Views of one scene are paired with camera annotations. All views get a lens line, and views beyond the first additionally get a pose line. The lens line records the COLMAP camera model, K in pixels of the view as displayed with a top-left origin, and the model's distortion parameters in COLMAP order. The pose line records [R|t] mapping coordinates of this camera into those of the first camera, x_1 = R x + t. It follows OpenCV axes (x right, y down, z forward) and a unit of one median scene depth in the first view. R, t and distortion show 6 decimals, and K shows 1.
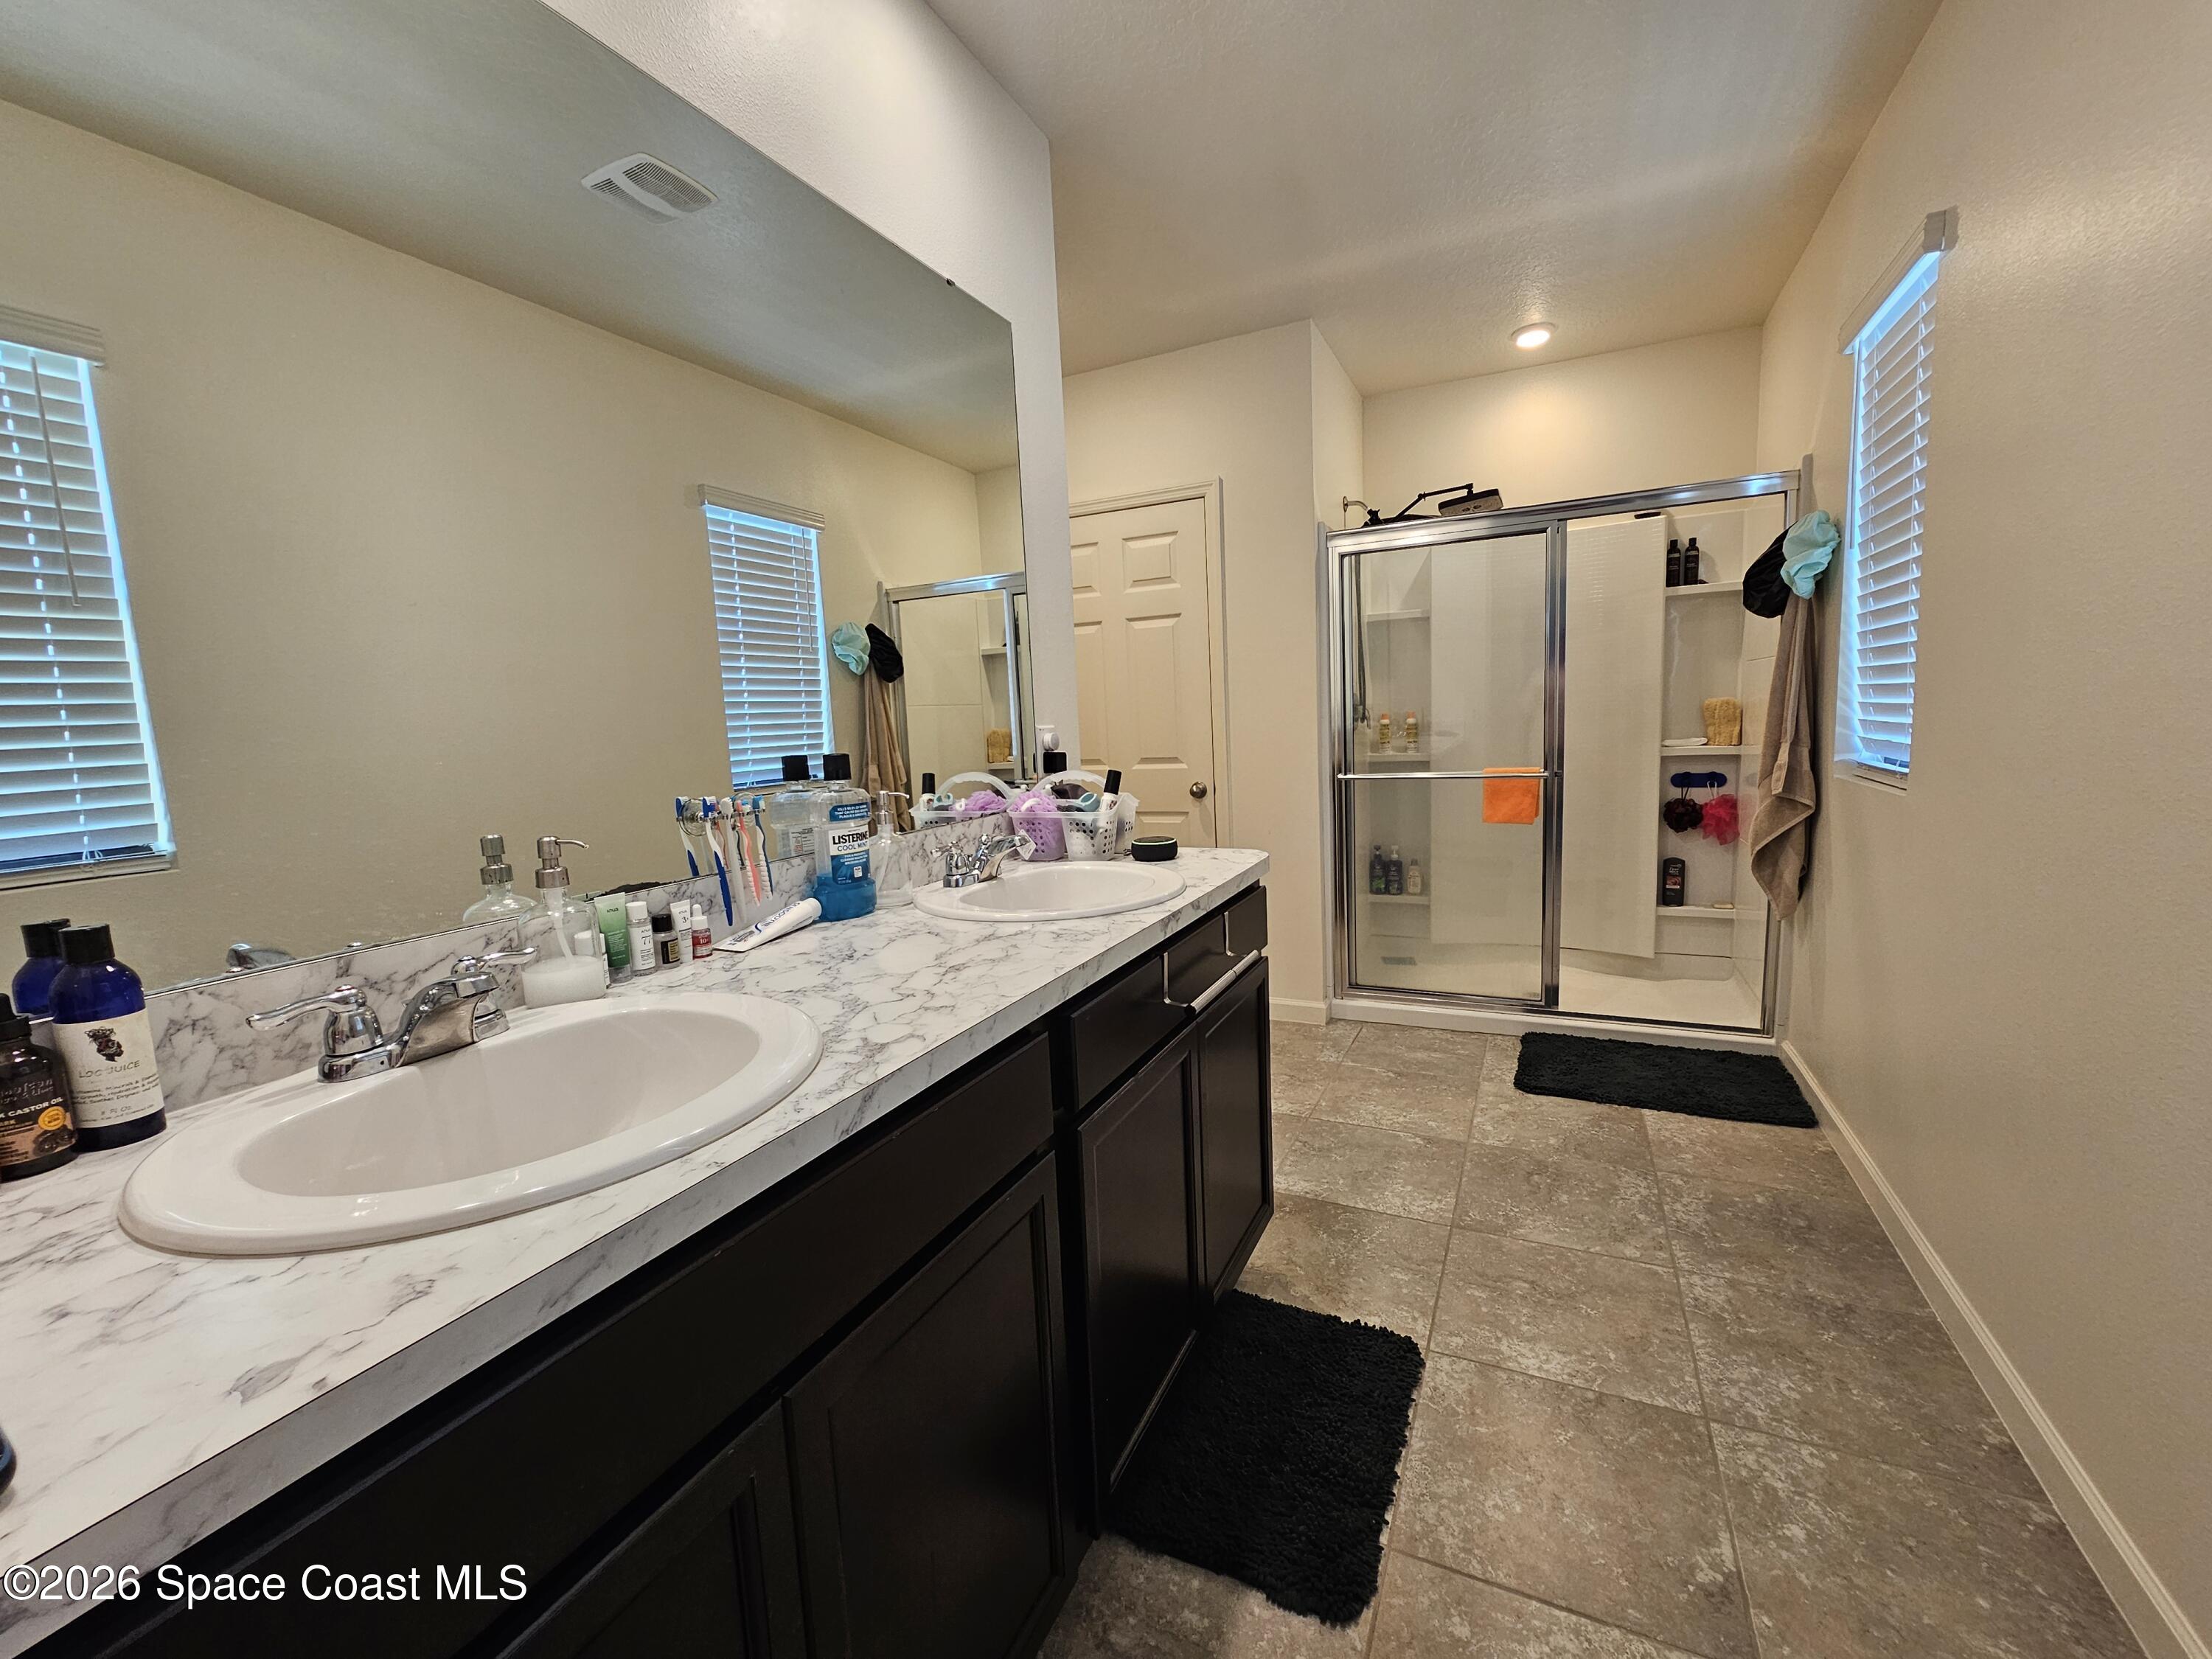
lens RADIAL K [[899.5, 0, 1104.6], [0, 899.5, 825.2], [0, 0, 1]] dist [-0.001033, -0.000013]
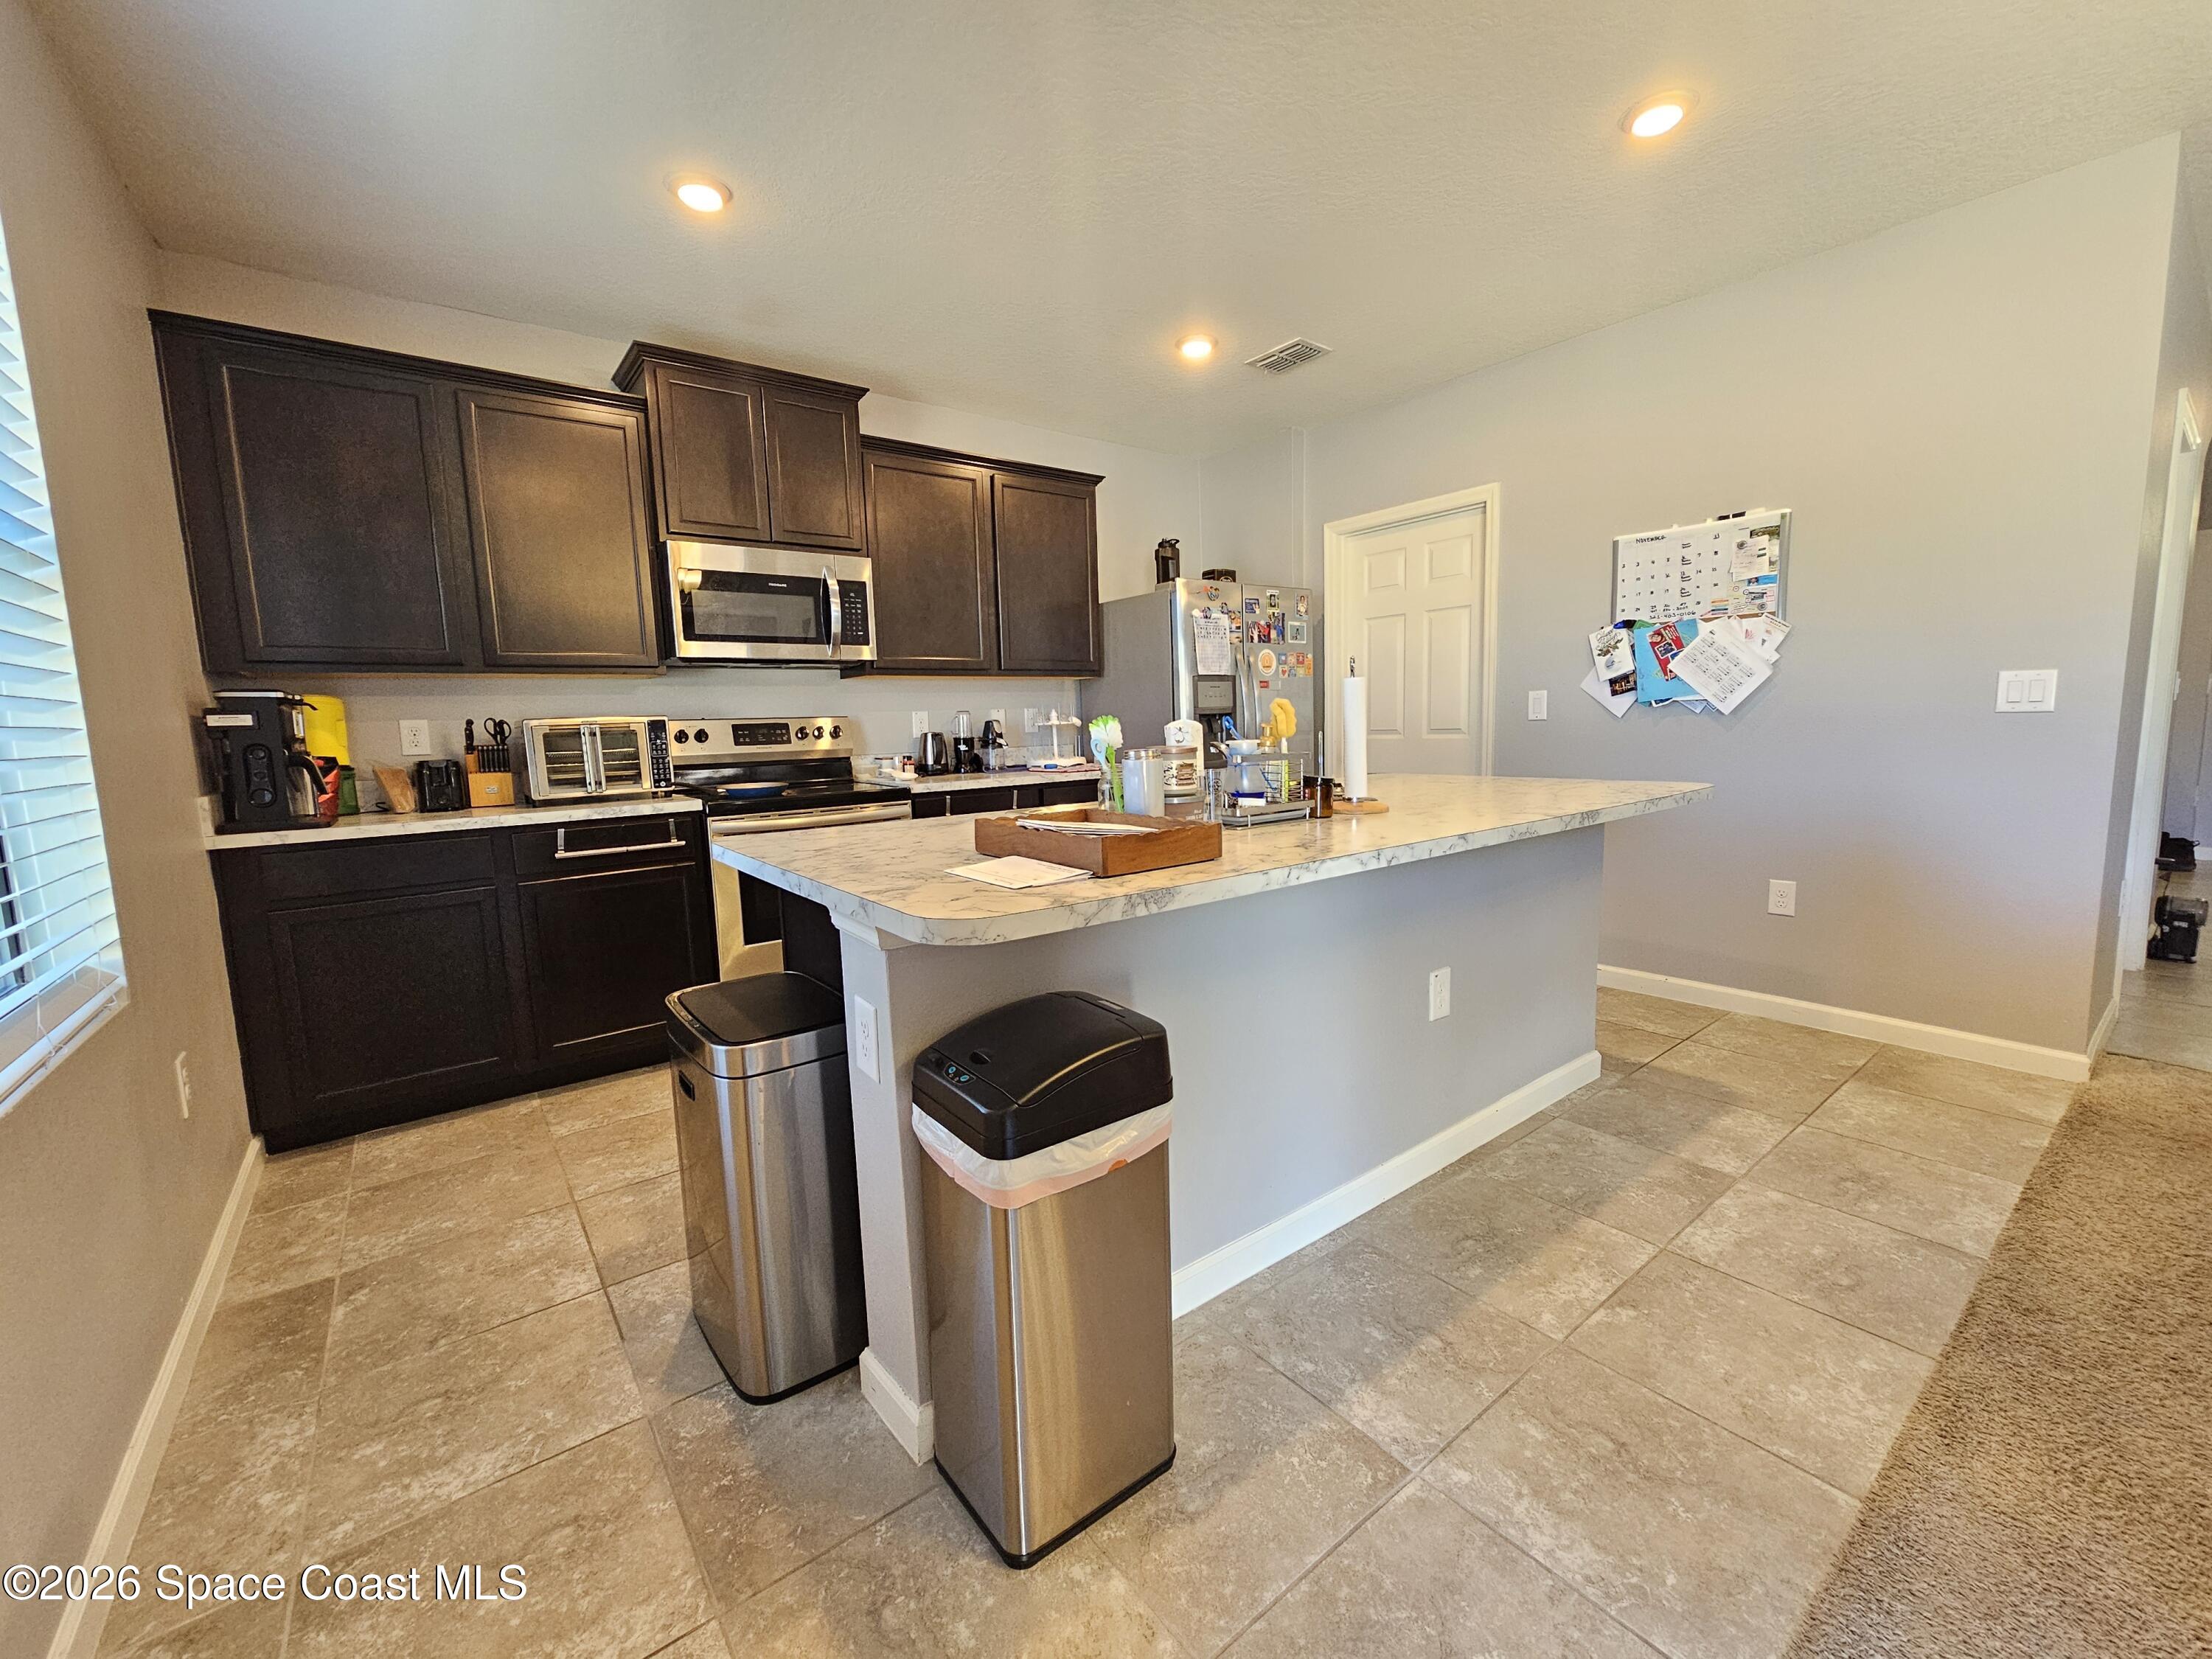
lens RADIAL K [[899.5, 0, 1113.8], [0, 899.5, 827.4], [0, 0, 1]] dist [-0.001033, -0.000013]
pose [[0.897455, 0.083822, -0.433068, 0.461818], [-0.073307, 0.996468, 0.040953, 0.007524], [0.434972, -0.005007, 0.900430, 0.195799]]
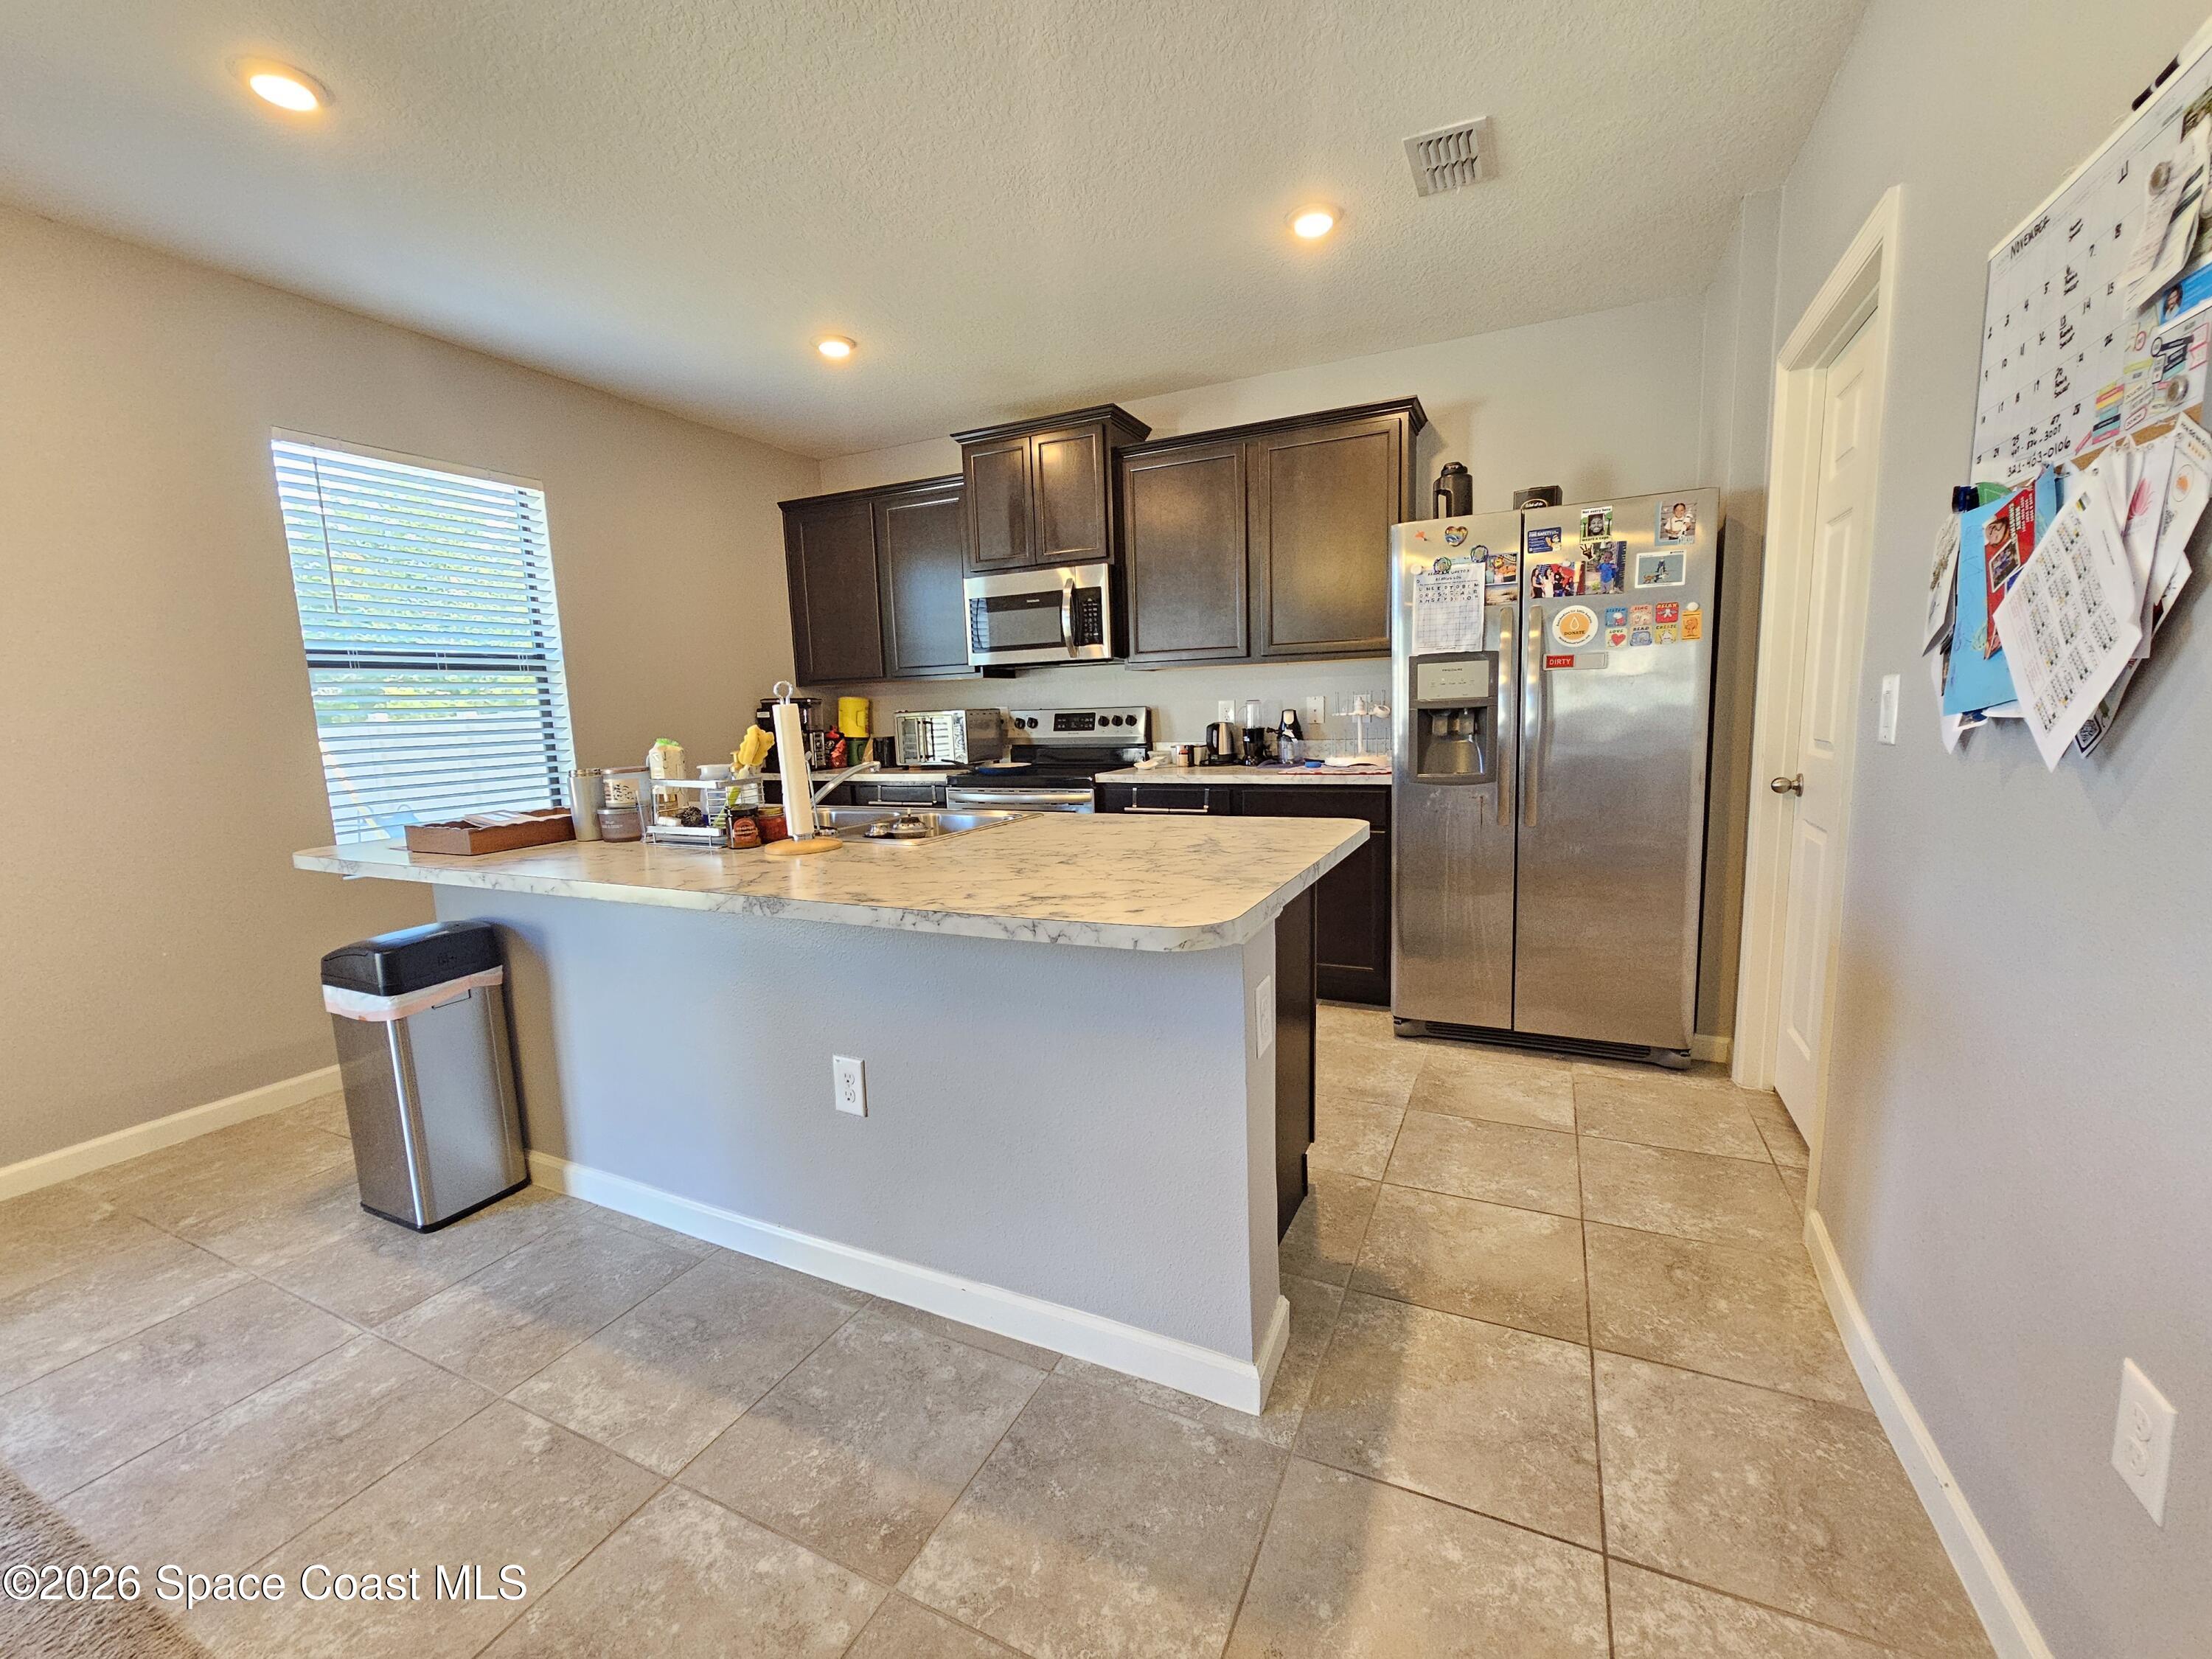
lens RADIAL K [[899.5, 0, 1123.4], [0, 899.5, 834.0], [0, 0, 1]] dist [-0.001033, -0.000013]
pose [[0.012851, 0.200171, -0.979677, 1.425193], [-0.083625, 0.976541, 0.198433, -0.297614], [0.996414, 0.079375, 0.029289, 1.993233]]
